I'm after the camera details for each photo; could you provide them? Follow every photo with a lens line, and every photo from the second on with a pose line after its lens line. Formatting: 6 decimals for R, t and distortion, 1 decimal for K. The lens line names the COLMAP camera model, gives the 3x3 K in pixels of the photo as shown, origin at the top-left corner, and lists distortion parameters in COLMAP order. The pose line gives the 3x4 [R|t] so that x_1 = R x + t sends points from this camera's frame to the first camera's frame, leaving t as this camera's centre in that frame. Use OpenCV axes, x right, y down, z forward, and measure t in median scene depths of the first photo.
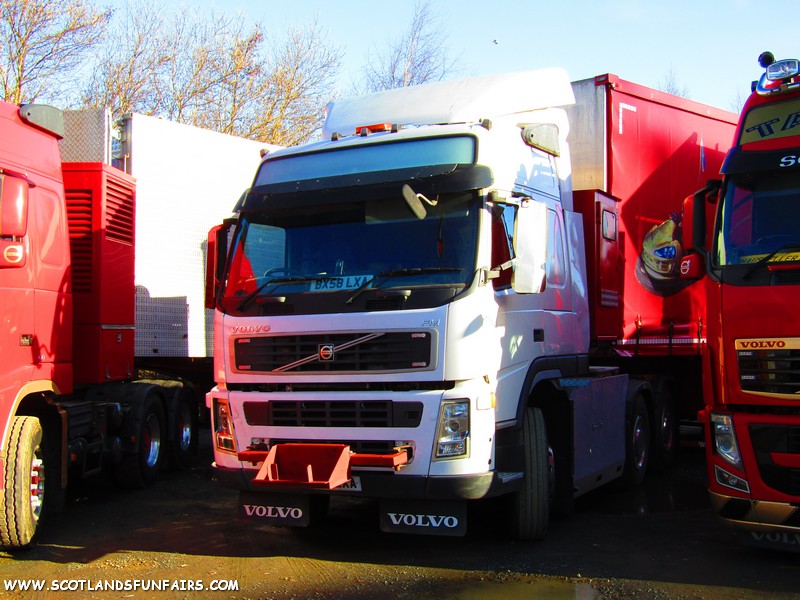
lens RADIAL K [[1051.2, 0, 400.0], [0, 1051.2, 300.0], [0, 0, 1]] dist [-0.012765, -0.024178]
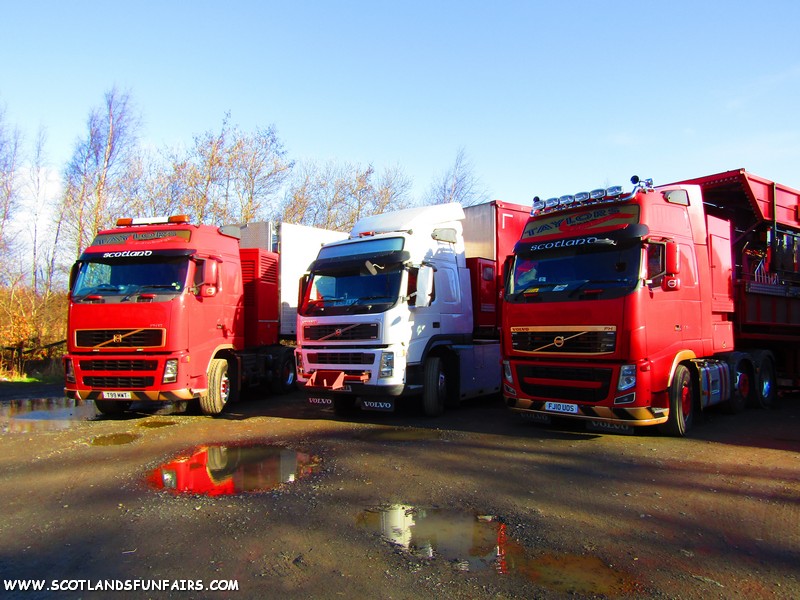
lens RADIAL K [[608.0, 0, 400.0], [0, 608.0, 300.0], [0, 0, 1]] dist [-0.001643, -0.000352]
pose [[0.988459, -0.004050, -0.151435, 0.264808], [0.002865, 0.999964, -0.008042, -0.010132], [0.151463, 0.007515, 0.988434, -0.308453]]
